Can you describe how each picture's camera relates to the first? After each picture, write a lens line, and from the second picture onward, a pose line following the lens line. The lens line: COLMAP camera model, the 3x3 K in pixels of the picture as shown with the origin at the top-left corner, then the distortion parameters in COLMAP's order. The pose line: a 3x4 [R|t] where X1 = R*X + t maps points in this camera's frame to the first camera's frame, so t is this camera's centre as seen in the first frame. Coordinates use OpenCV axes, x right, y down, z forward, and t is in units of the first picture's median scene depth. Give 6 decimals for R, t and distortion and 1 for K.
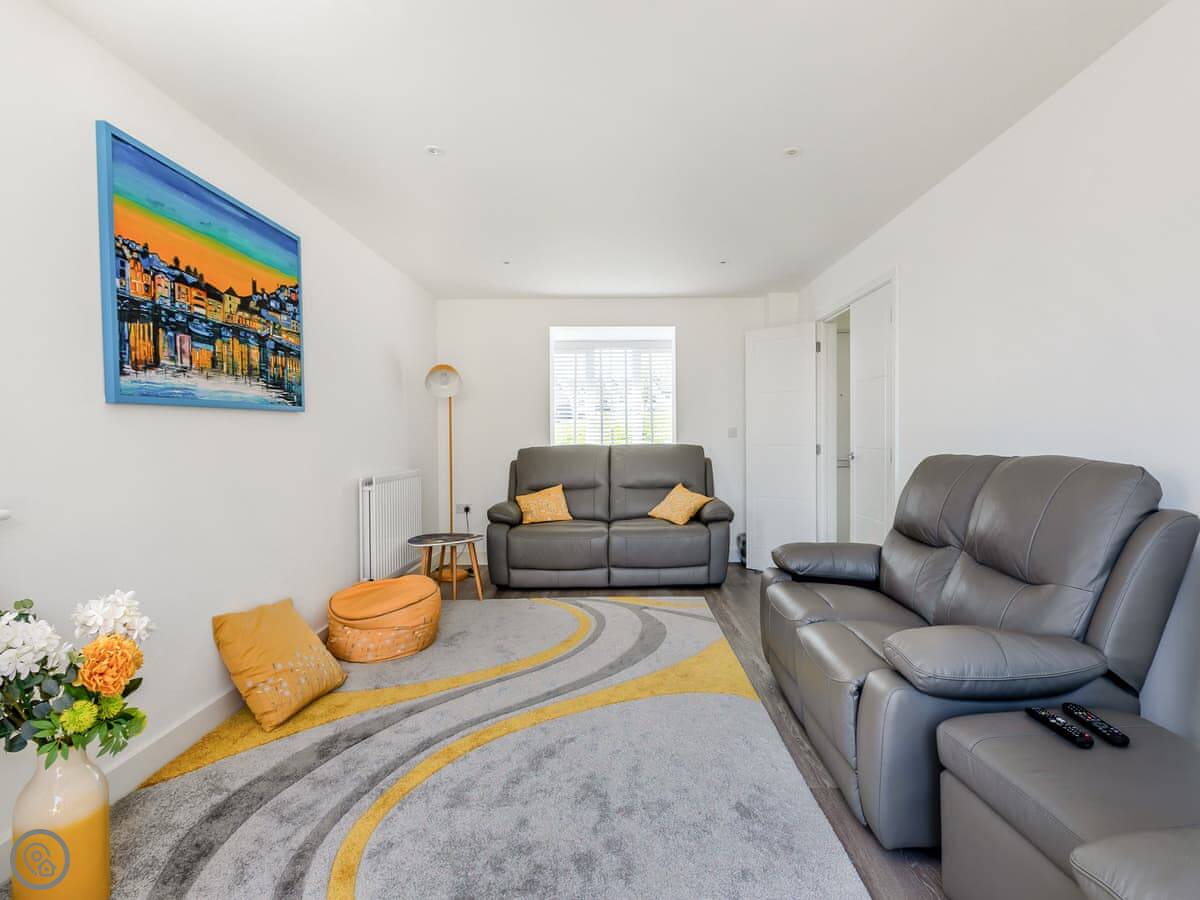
lens RADIAL K [[595.6, 0, 629.5], [0, 595.6, 447.3], [0, 0, 1]] dist [0.000003, -0.000387]
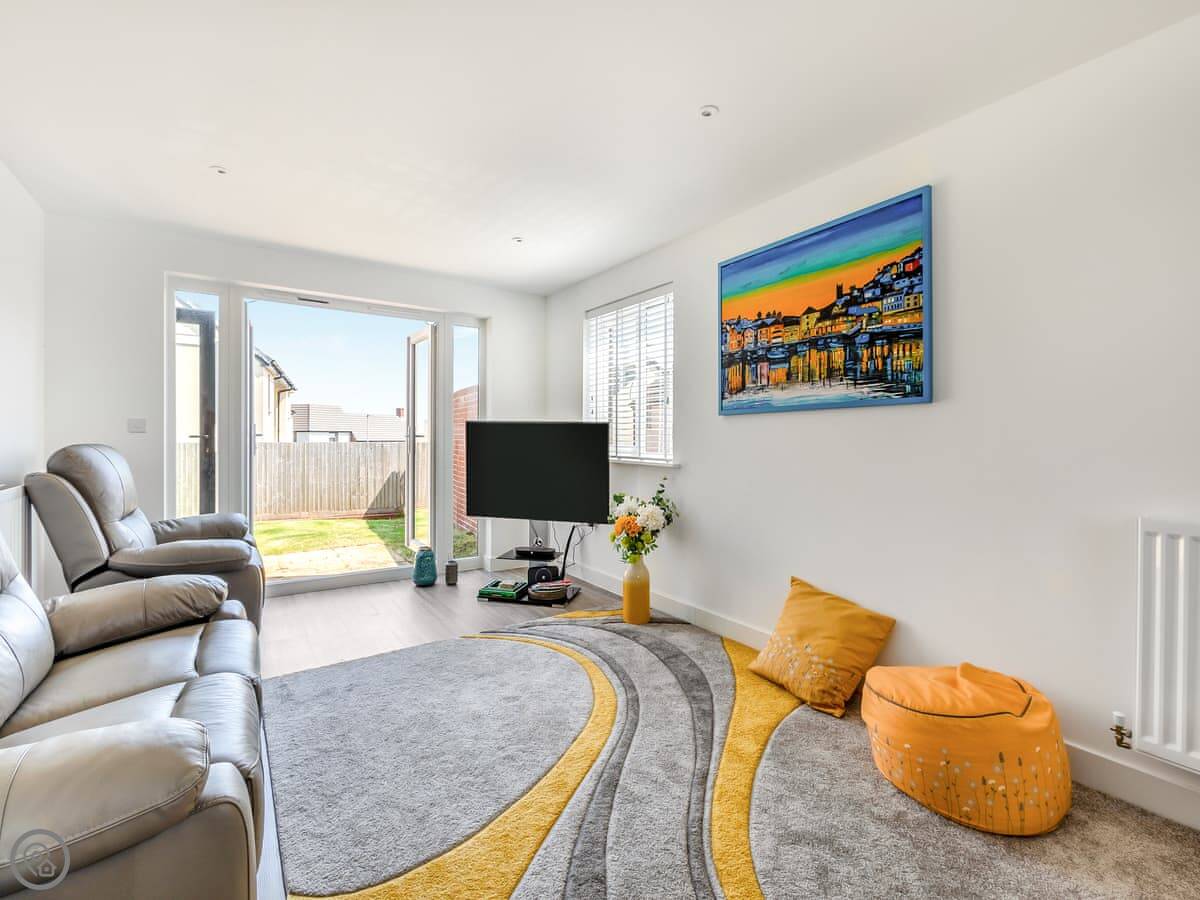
lens RADIAL K [[541.5, 0, 609.2], [0, 541.5, 441.1], [0, 0, 1]] dist [0.000208, -0.000150]
pose [[-0.831171, 0.010050, -0.555926, 0.276331], [-0.007308, 0.999553, 0.028996, -0.034352], [0.555969, 0.028163, -0.830726, 1.802725]]
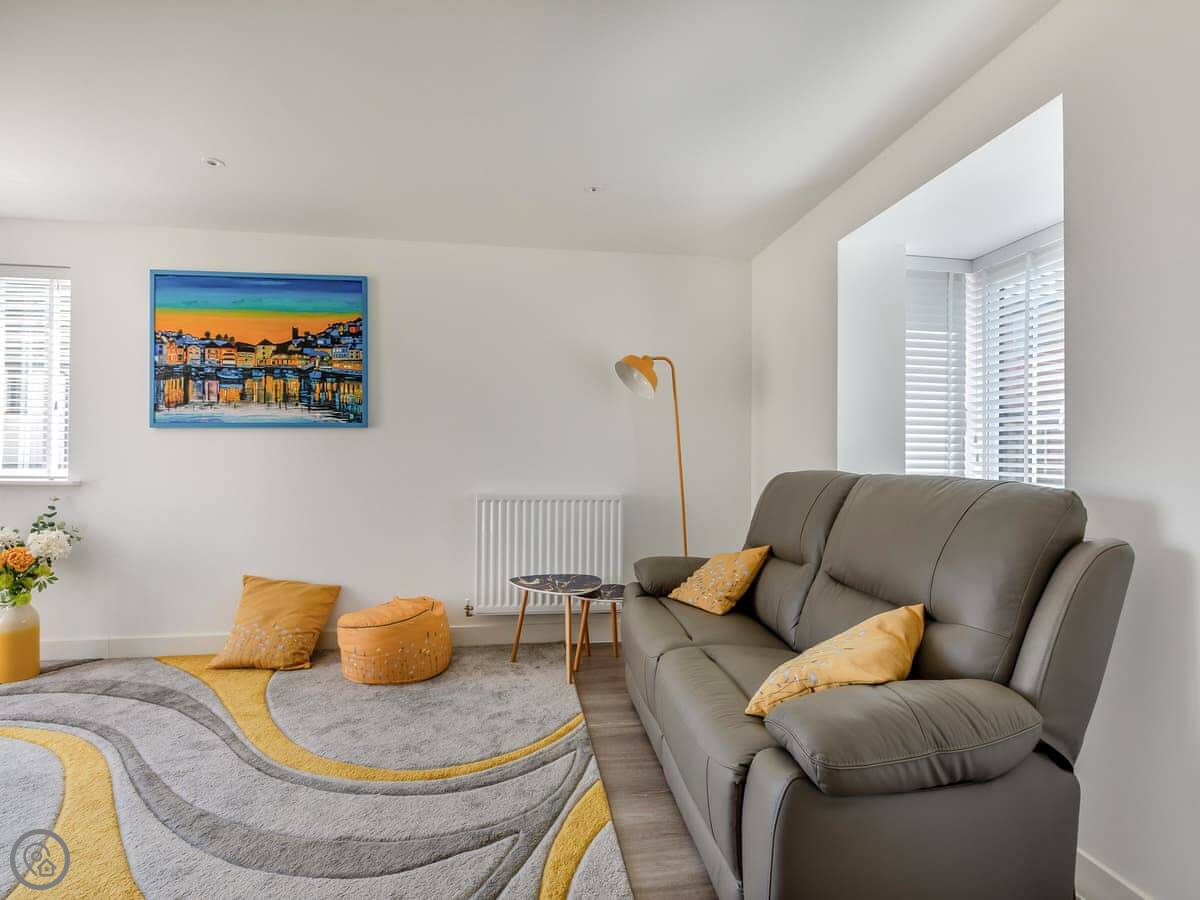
lens RADIAL K [[580.8, 0, 595.6], [0, 580.8, 447.7], [0, 0, 1]] dist [0.000552, -0.000561]
pose [[0.116285, -0.002725, -0.993212, 0.806444], [-0.027361, 0.999608, -0.005946, -0.034292], [0.992839, 0.027866, 0.116165, 1.728983]]
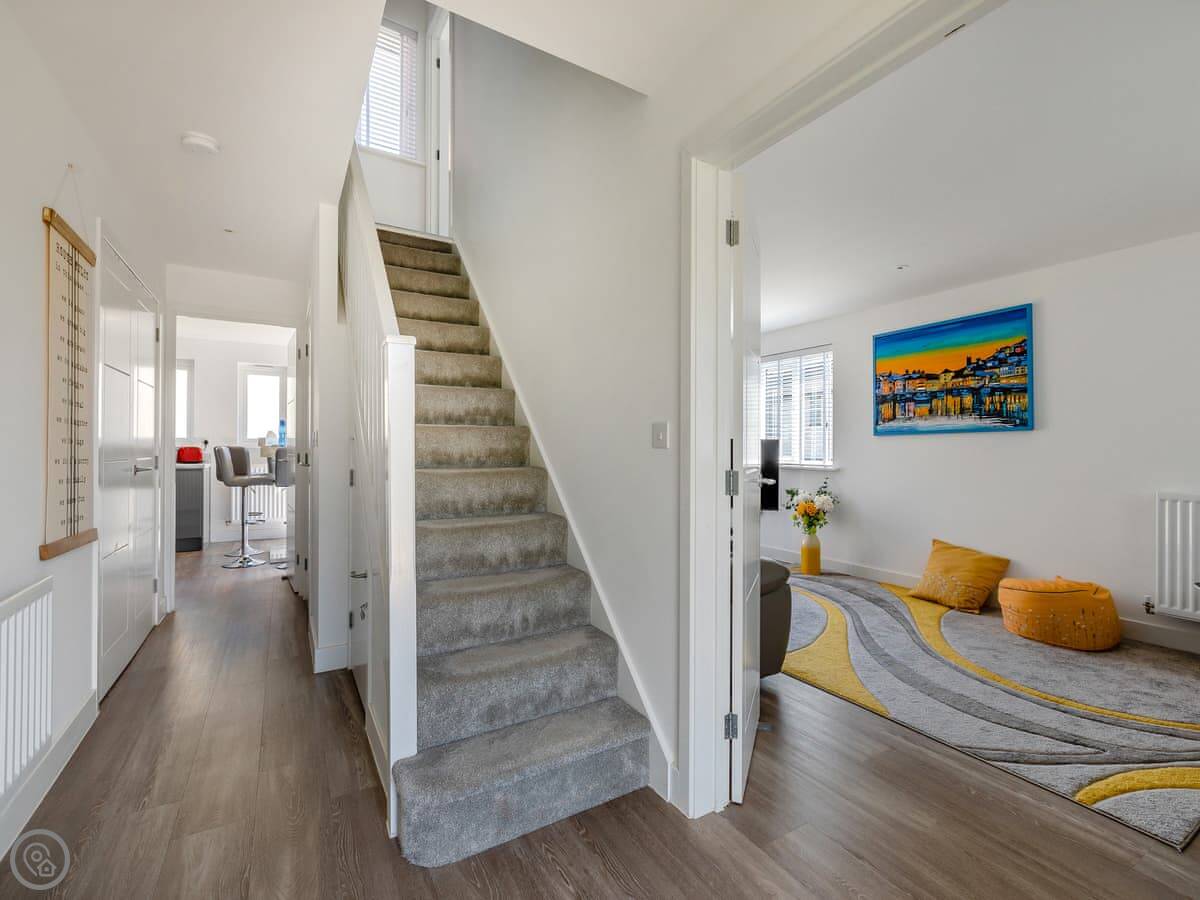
lens RADIAL K [[535.6, 0, 599.6], [0, 535.6, 447.0], [0, 0, 1]] dist [-0.000359, -0.001115]
pose [[-0.868916, 0.000741, -0.494959, 1.206132], [-0.008668, 0.999823, 0.016713, -0.043645], [0.494884, 0.018813, -0.868755, 2.078543]]
